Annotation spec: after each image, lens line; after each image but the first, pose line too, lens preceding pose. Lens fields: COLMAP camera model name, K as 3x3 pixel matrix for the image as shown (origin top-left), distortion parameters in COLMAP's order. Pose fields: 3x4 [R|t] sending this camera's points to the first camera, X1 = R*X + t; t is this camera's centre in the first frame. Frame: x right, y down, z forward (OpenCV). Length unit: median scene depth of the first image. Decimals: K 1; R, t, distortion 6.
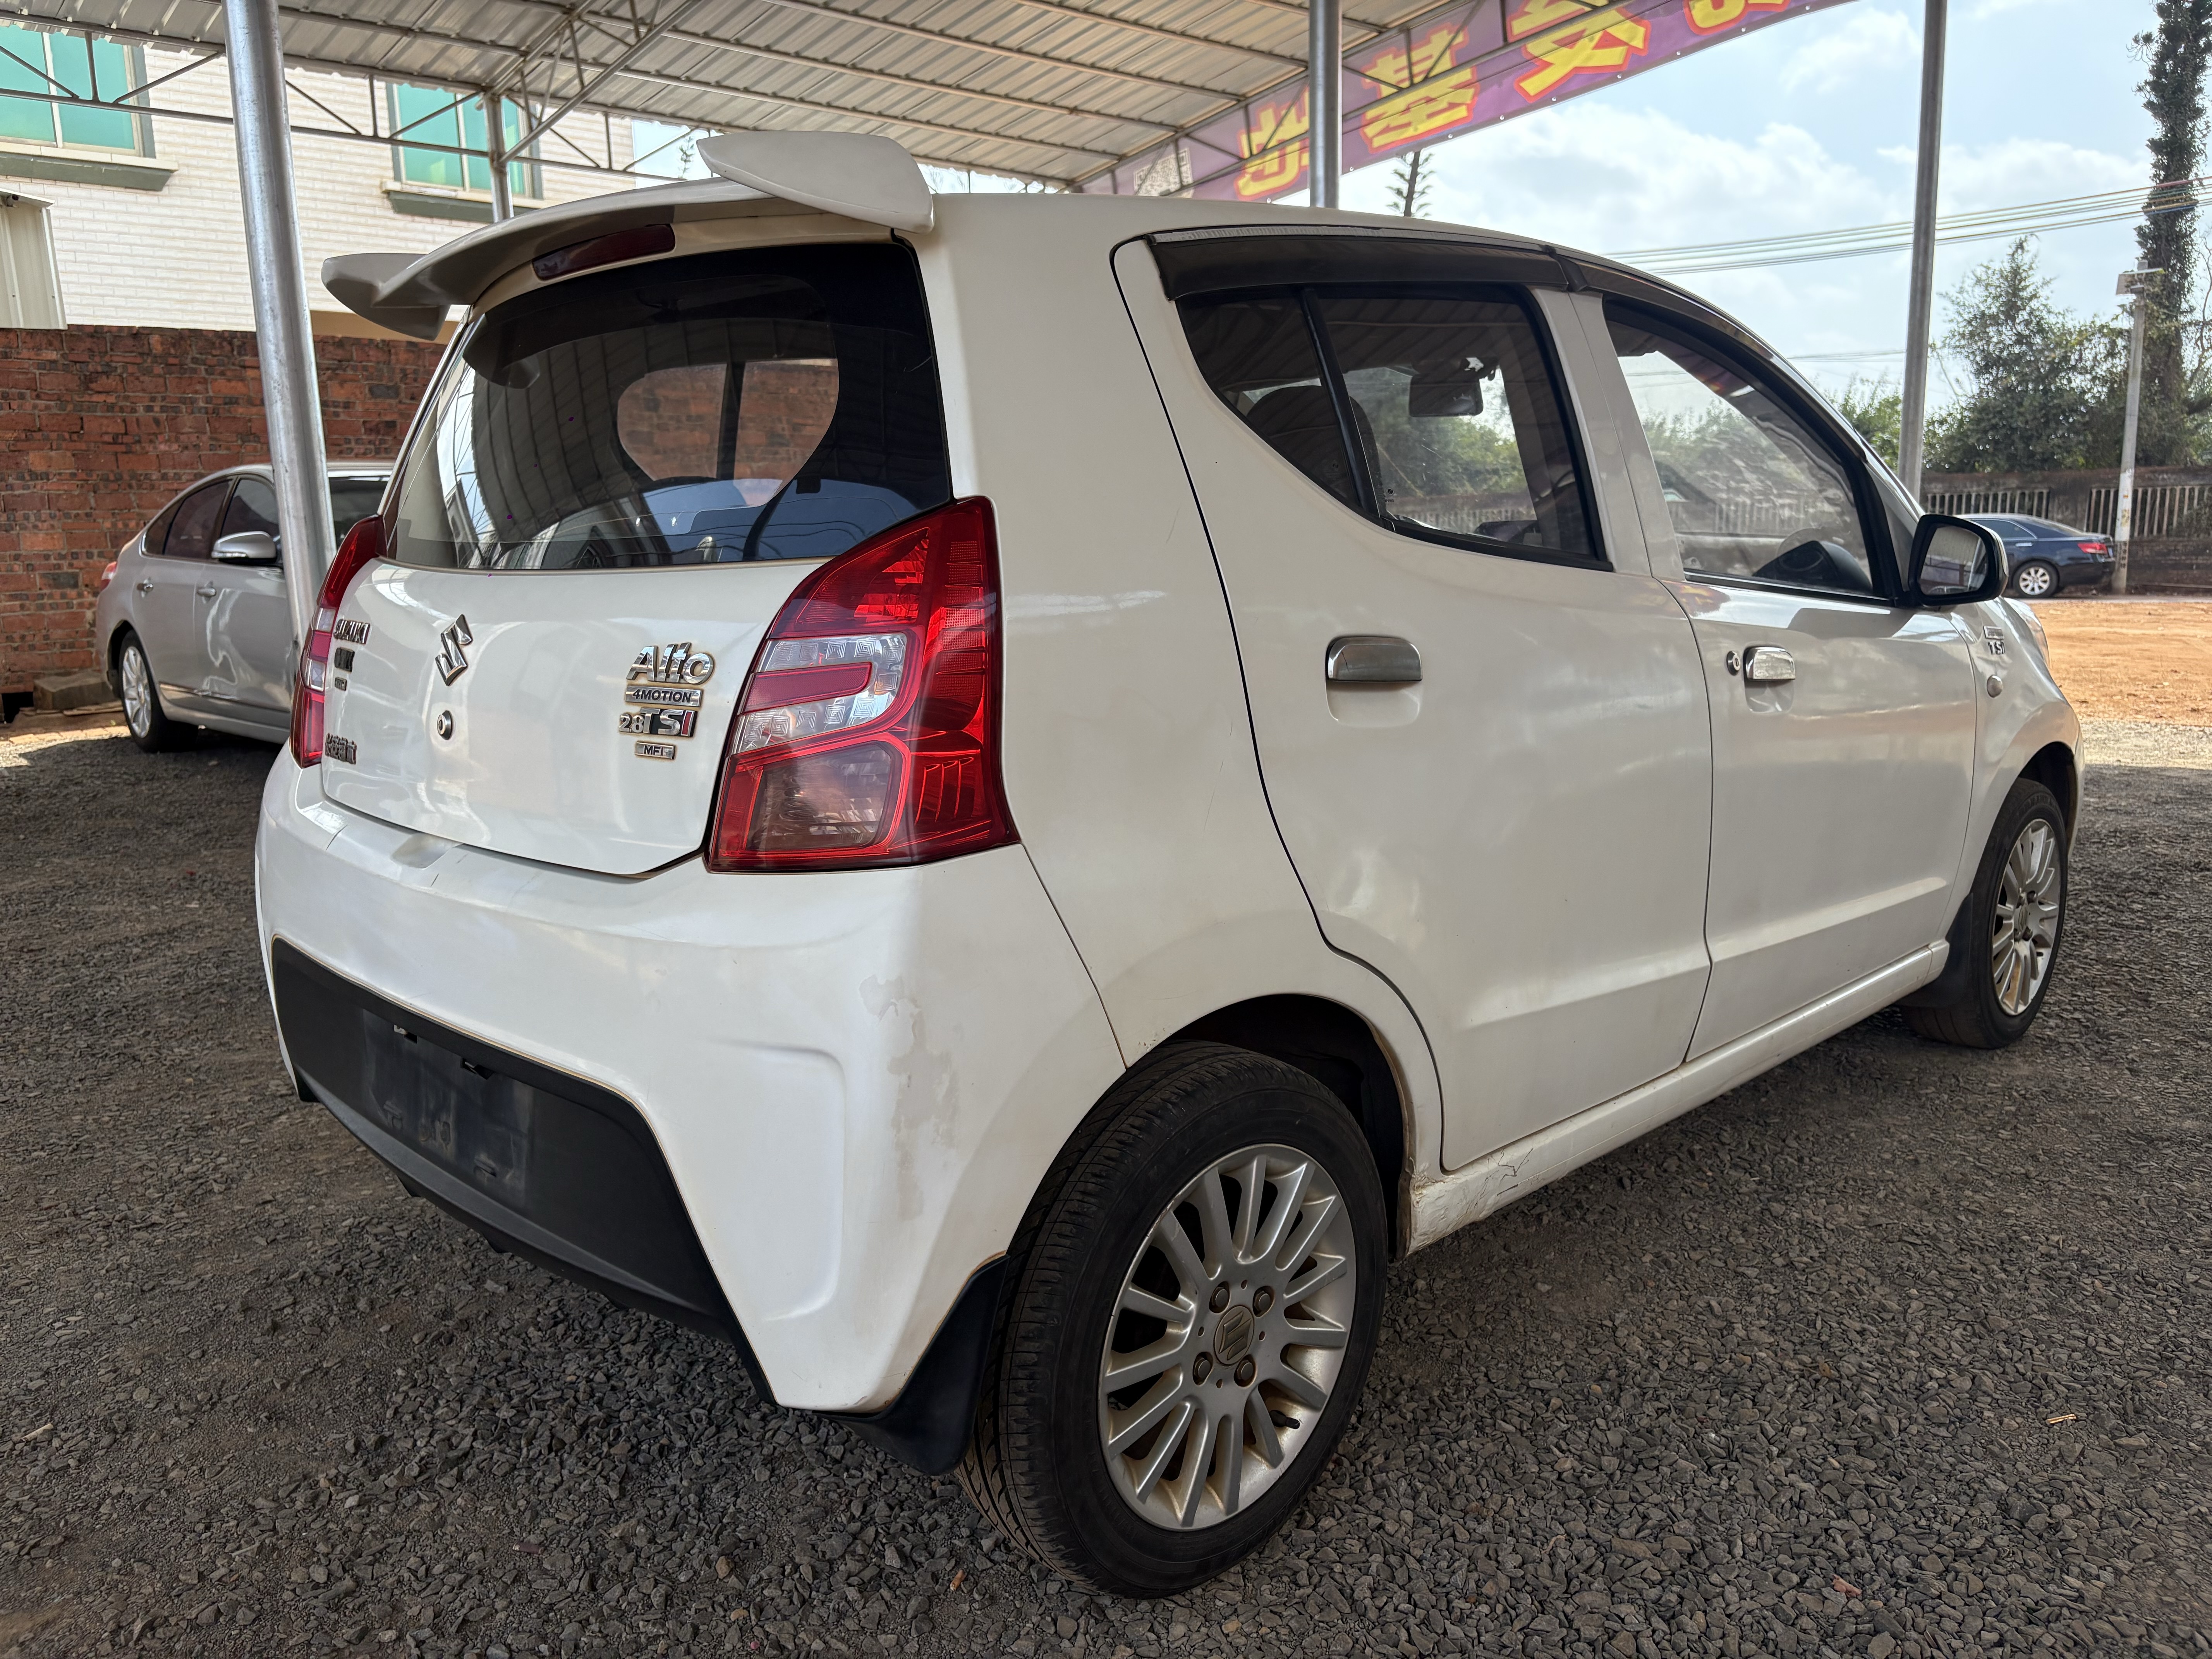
lens RADIAL K [[1657.6, 0, 1106.0], [0, 1657.6, 829.5], [0, 0, 1]] dist [0.009705, -0.029939]
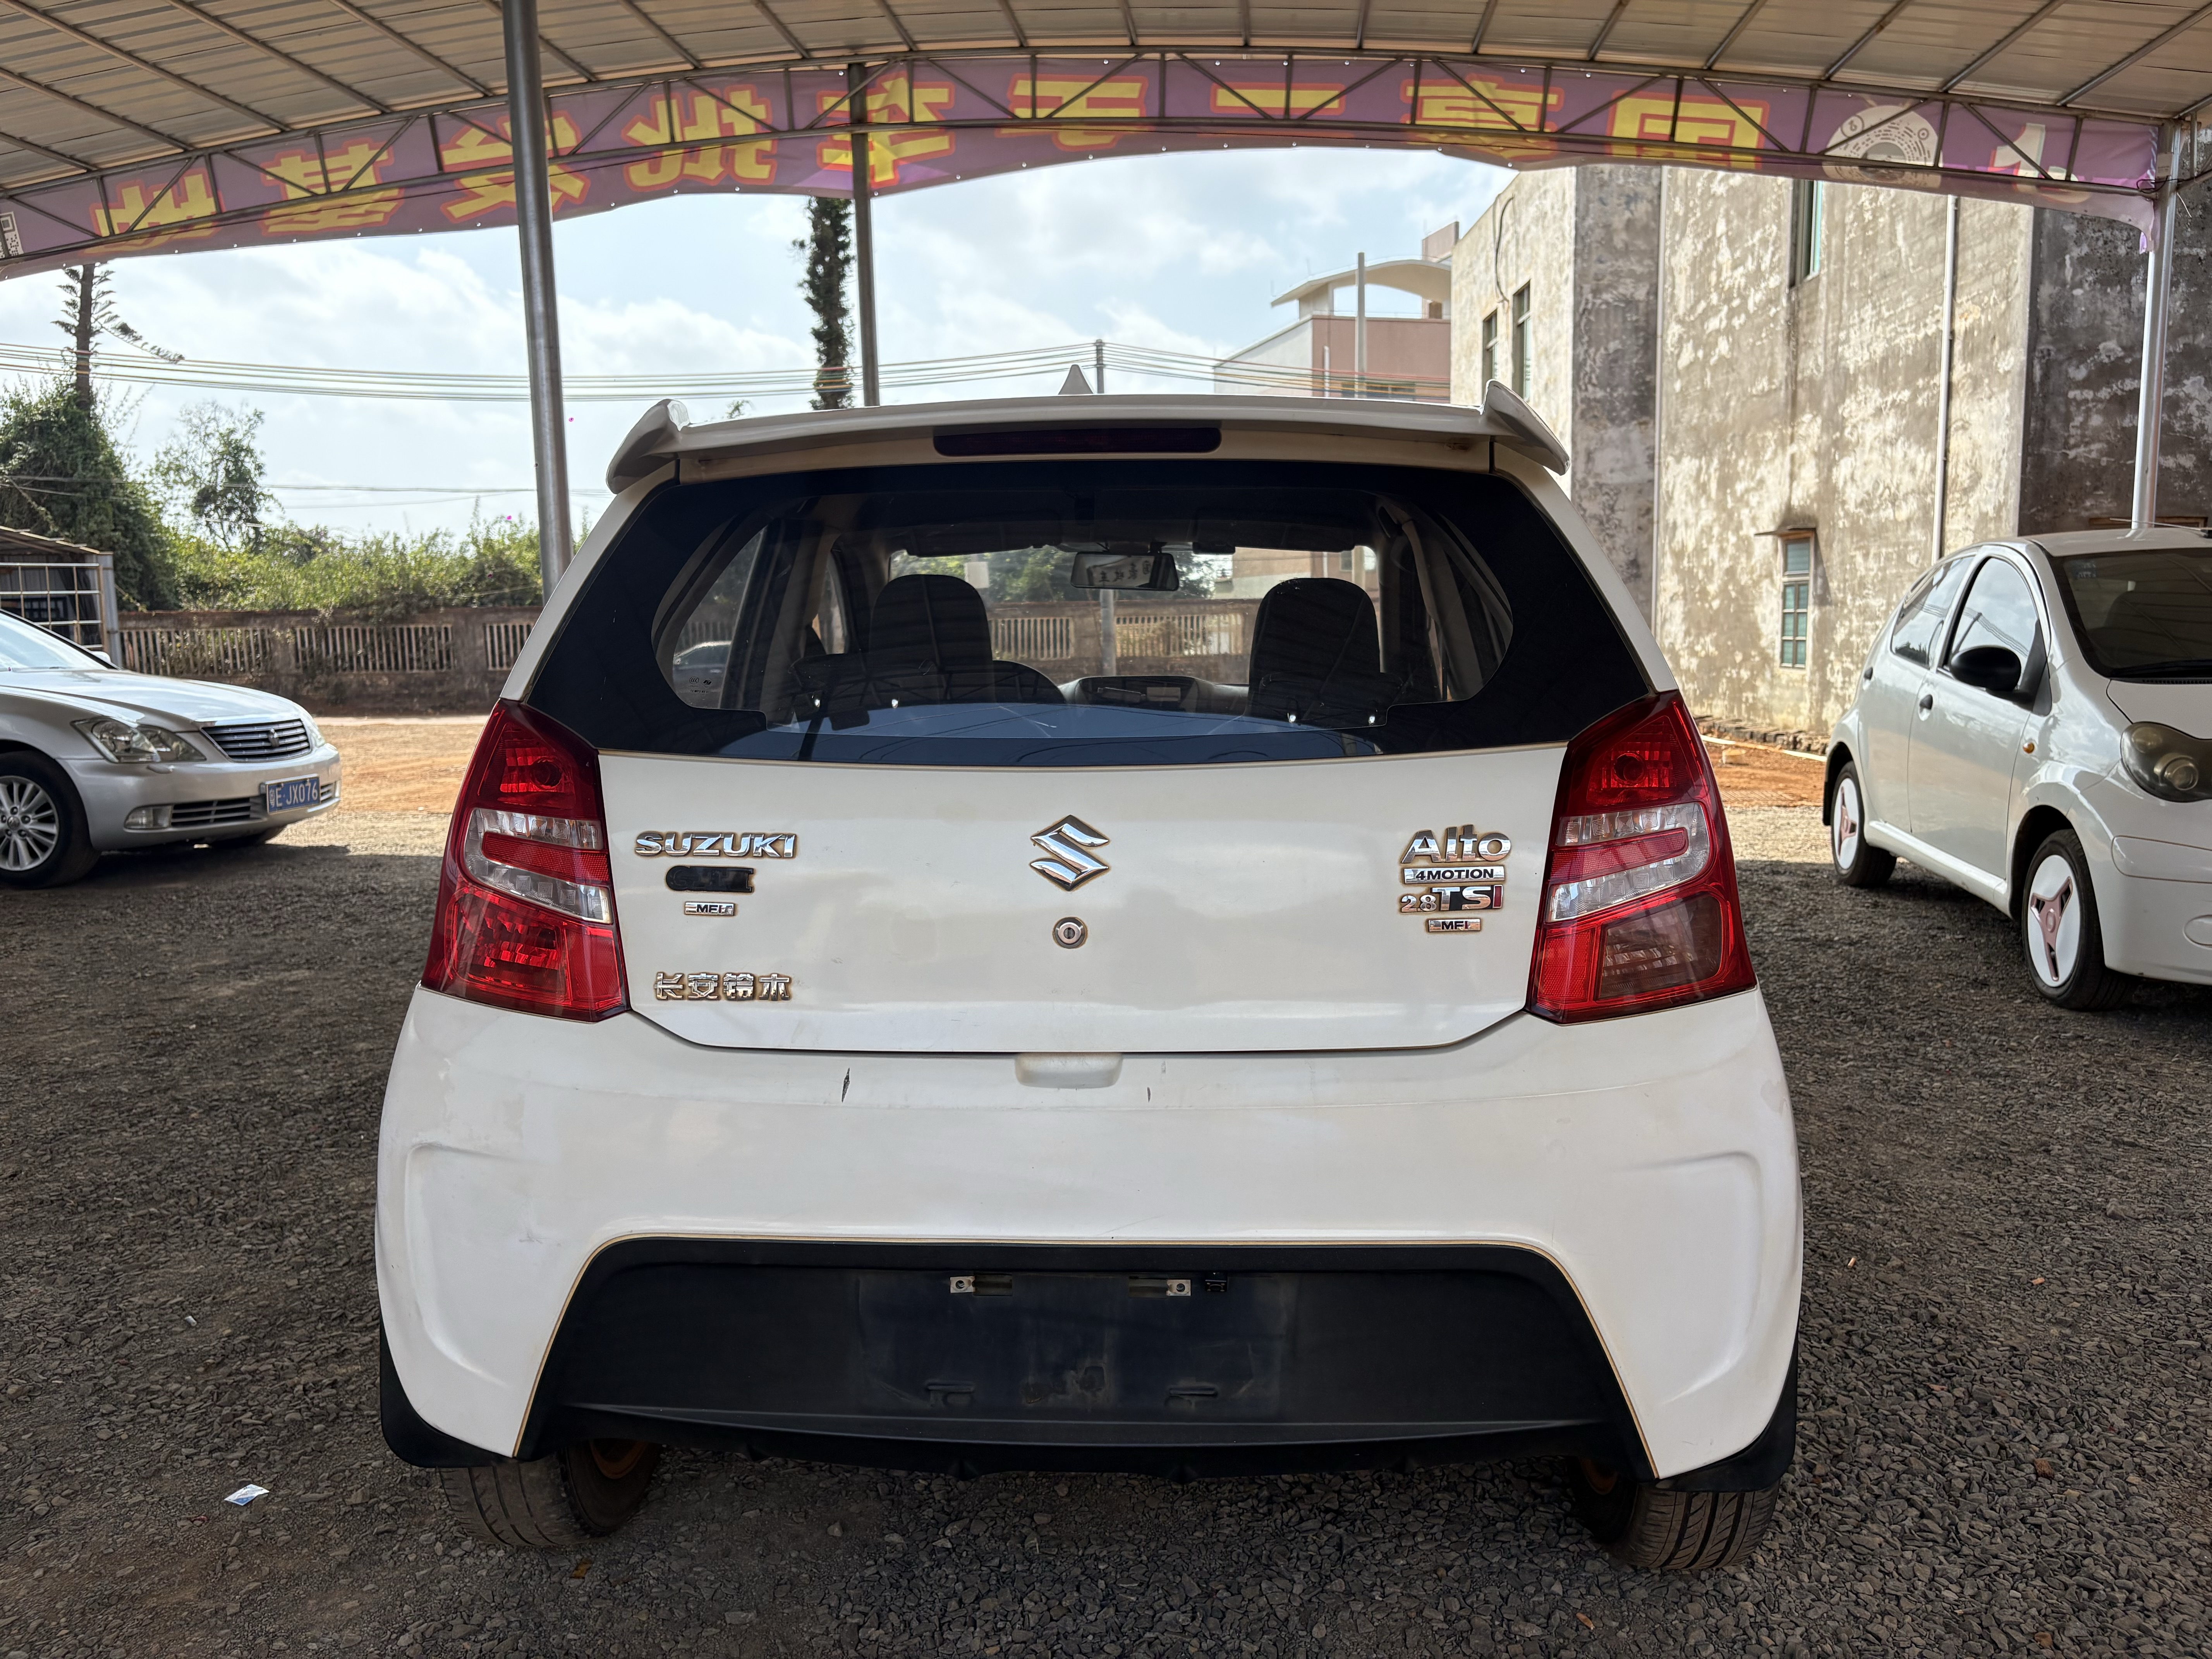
lens RADIAL K [[1619.4, 0, 1121.2], [0, 1619.4, 835.4], [0, 0, 1]] dist [0.047207, -0.071956]
pose [[0.731922, -0.075244, 0.677222, -0.142335], [0.118639, 0.992776, -0.017918, -0.014046], [-0.670981, 0.093460, 0.735561, 0.044788]]
